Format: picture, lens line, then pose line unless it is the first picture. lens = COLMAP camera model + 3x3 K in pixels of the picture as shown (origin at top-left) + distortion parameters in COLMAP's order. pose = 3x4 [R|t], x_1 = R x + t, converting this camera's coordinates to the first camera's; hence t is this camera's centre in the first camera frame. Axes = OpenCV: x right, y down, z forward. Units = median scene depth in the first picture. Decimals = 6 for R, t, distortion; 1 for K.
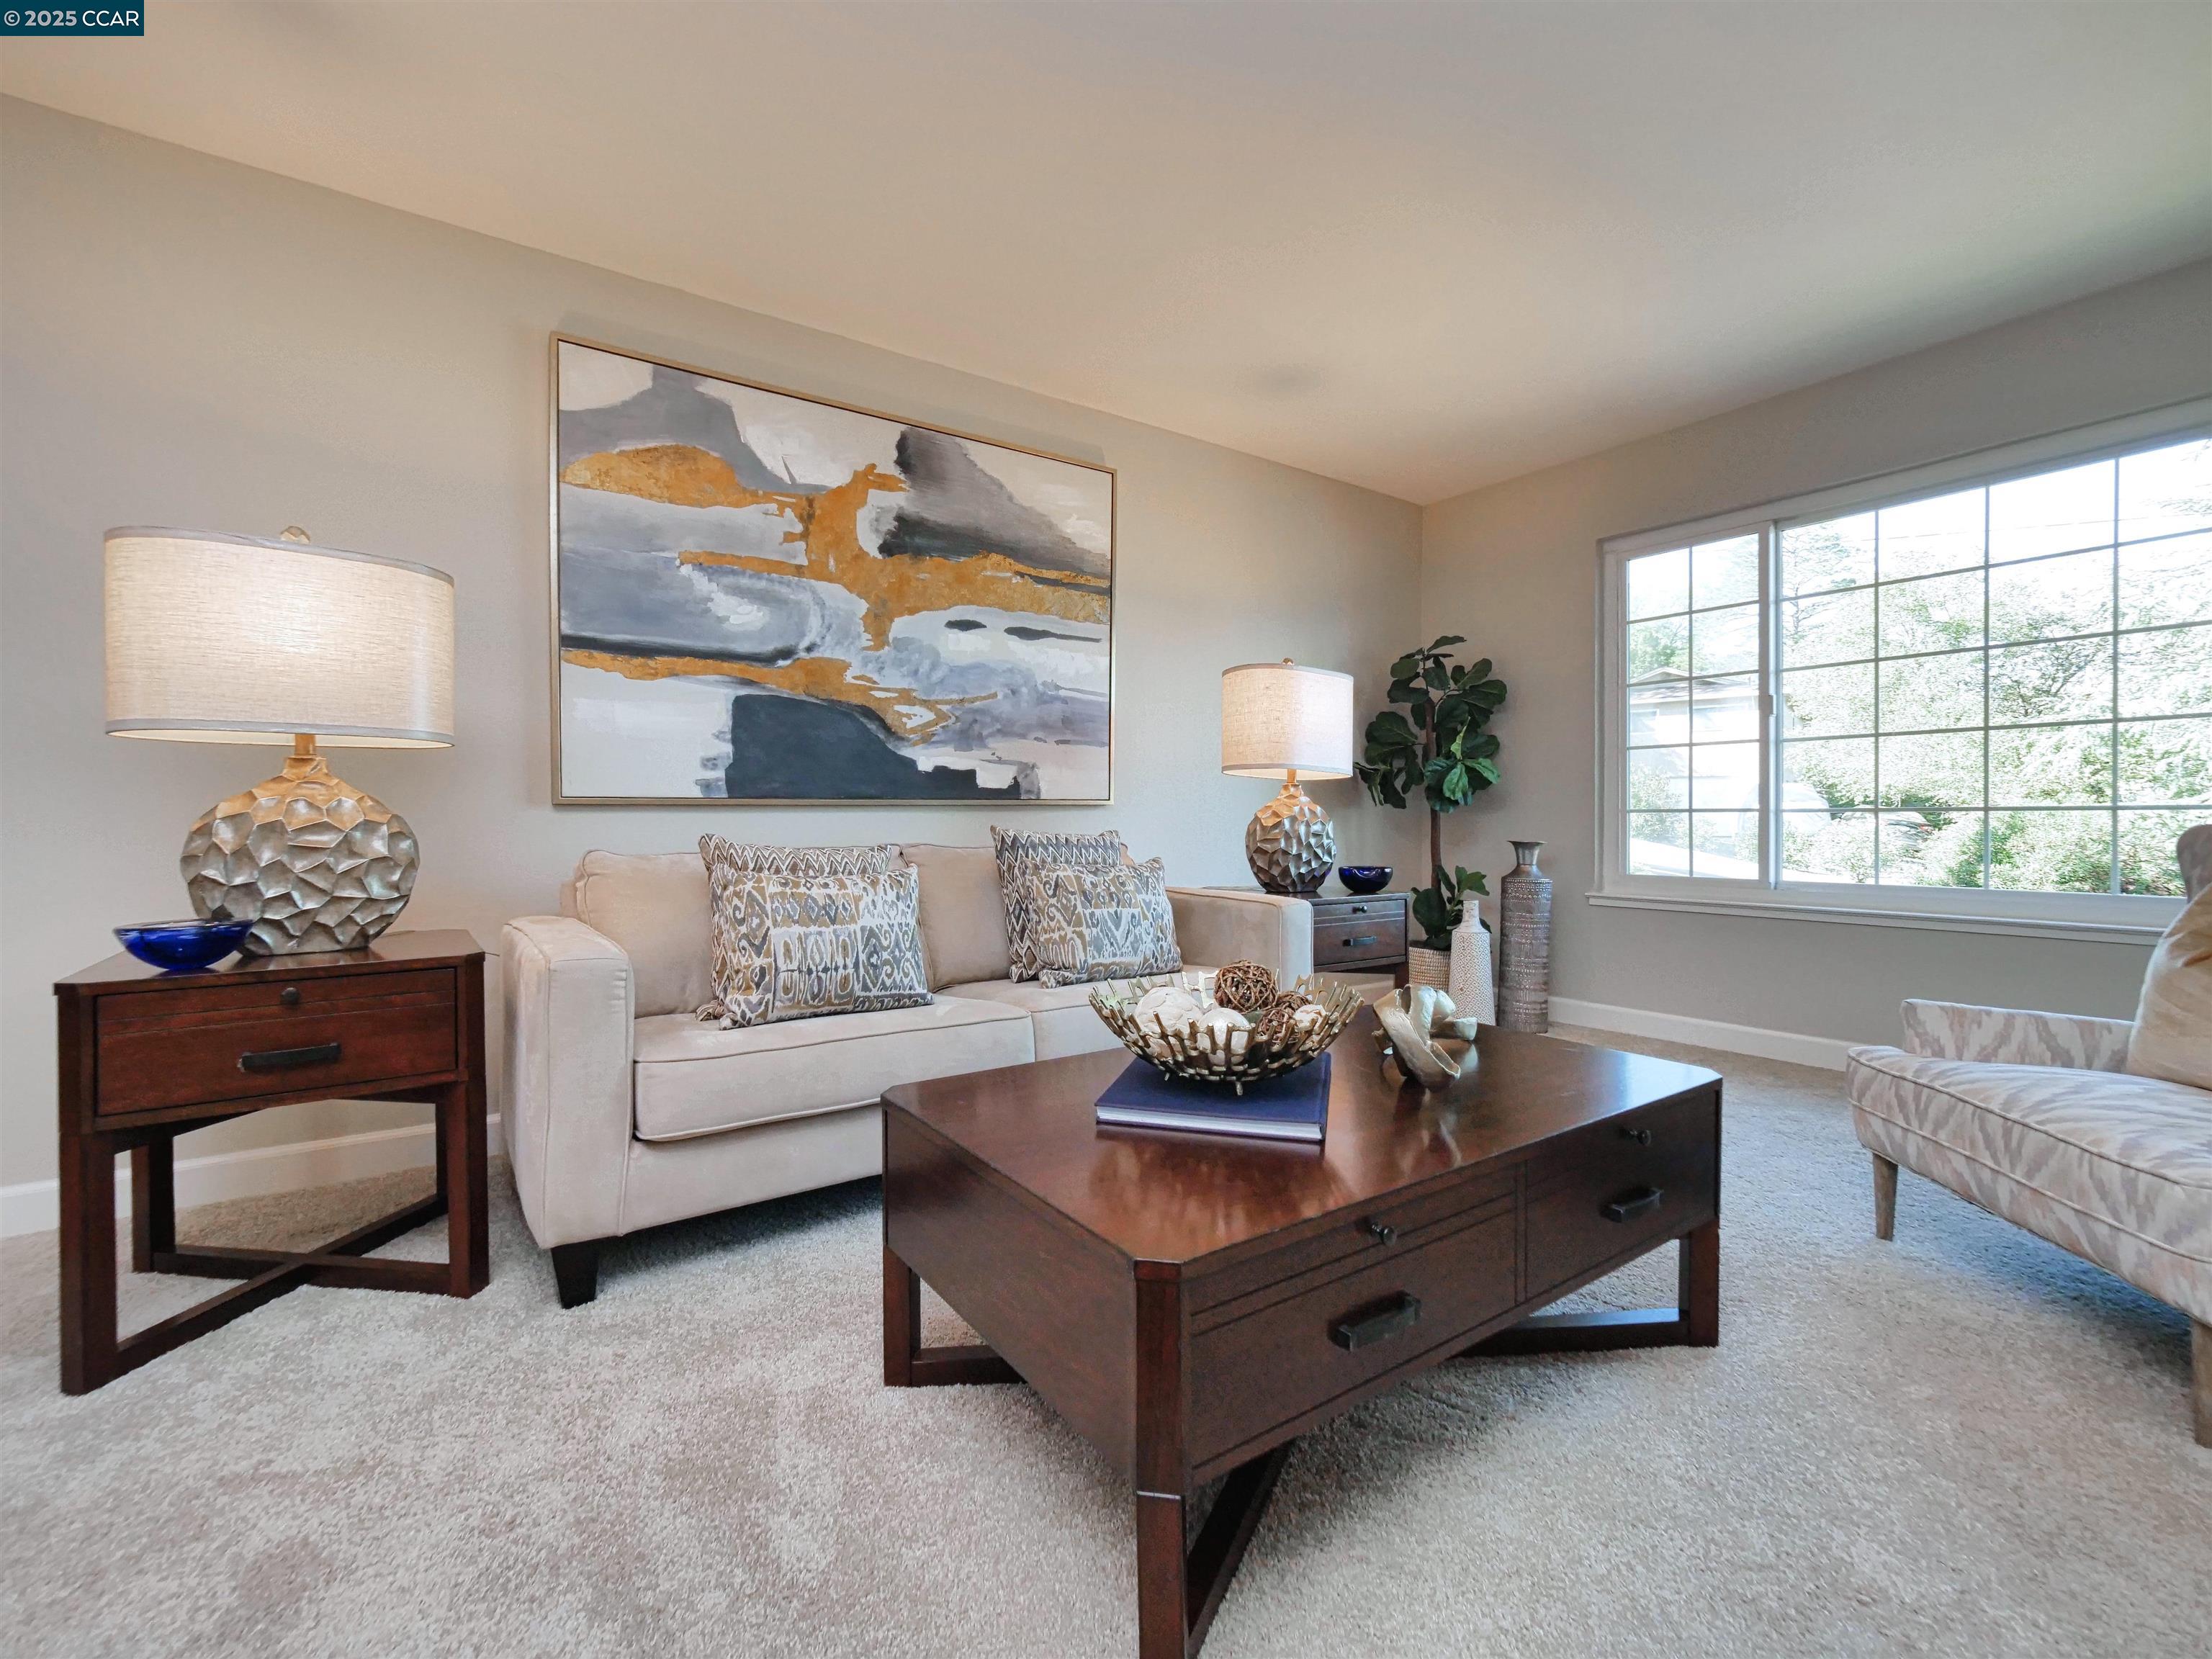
lens RADIAL K [[947.0, 0, 1065.6], [0, 947.0, 830.5], [0, 0, 1]] dist [0.002331, 0.000167]
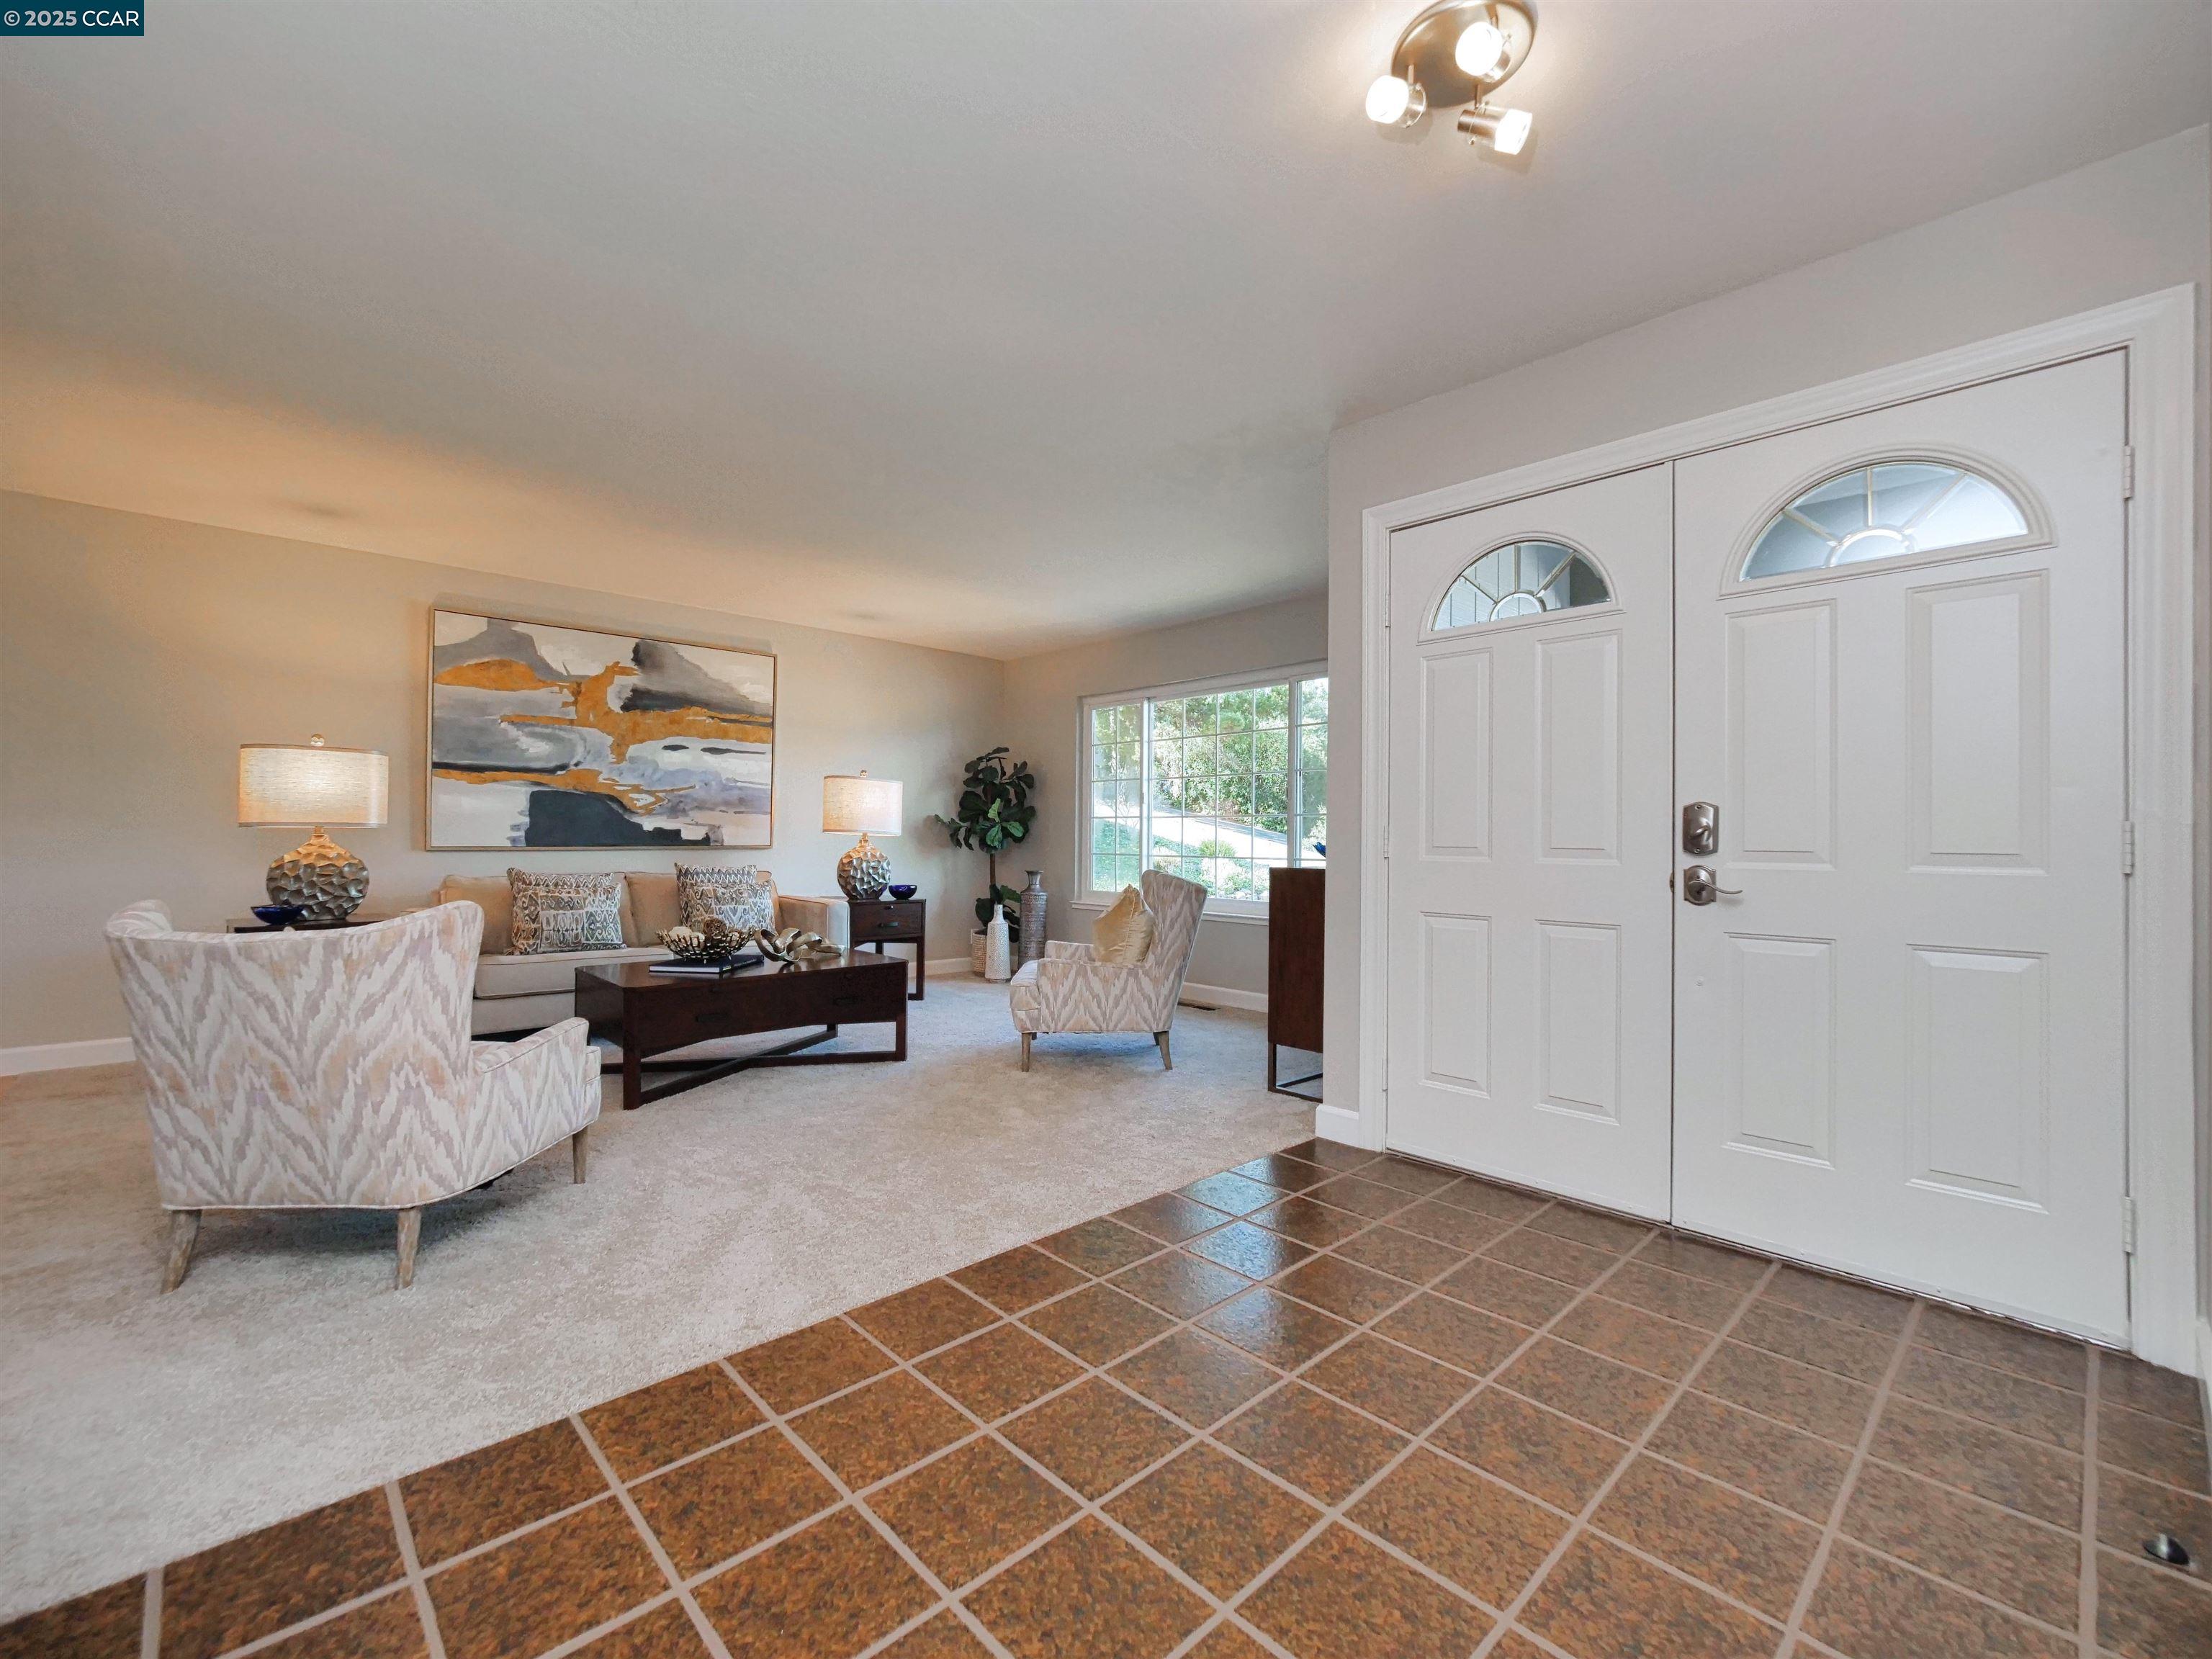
lens RADIAL K [[941.1, 0, 1077.9], [0, 941.1, 832.0], [0, 0, 1]] dist [-0.000875, -0.003795]
pose [[0.986774, 0.012877, 0.161588, 0.392895], [-0.009830, 0.999759, -0.019643, -0.035590], [-0.161802, 0.017795, 0.986663, -0.945772]]
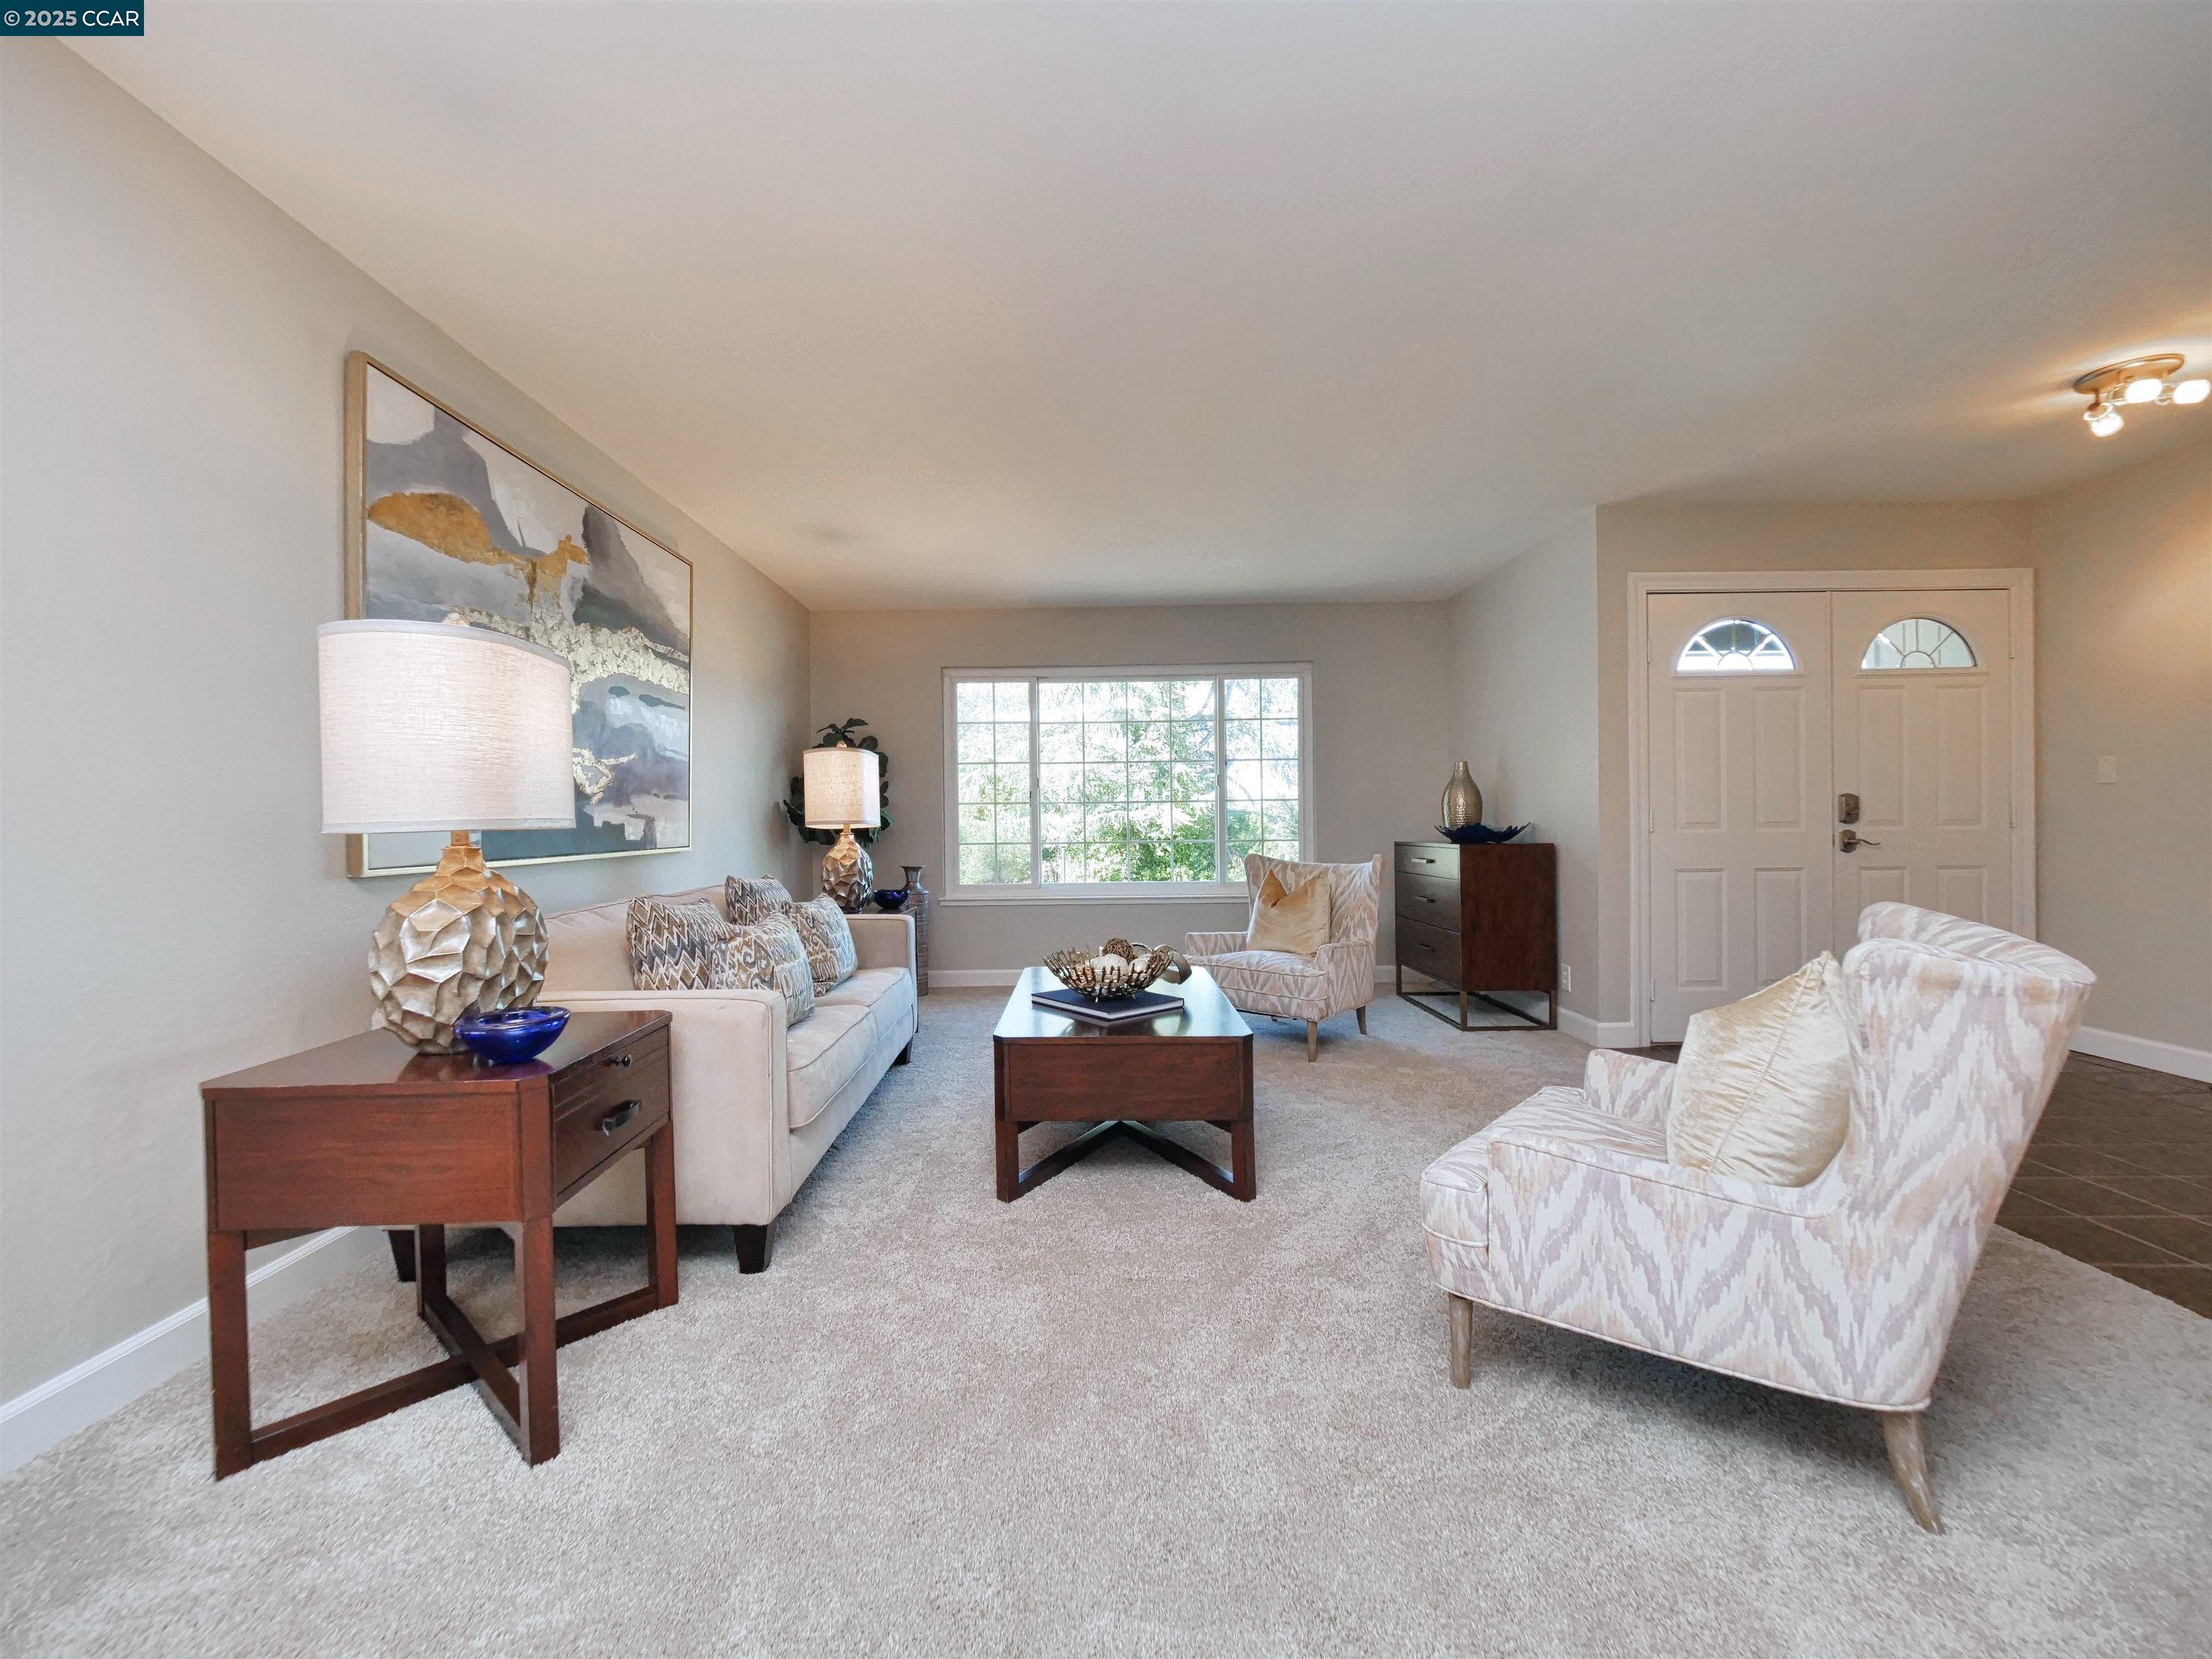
lens RADIAL K [[941.1, 0, 1077.9], [0, 941.1, 832.0], [0, 0, 1]] dist [-0.000875, -0.003795]
pose [[0.567062, -0.012527, 0.823580, -0.773032], [0.022118, 0.999755, -0.000022, -0.048577], [-0.823378, 0.018229, 0.567200, -0.047986]]
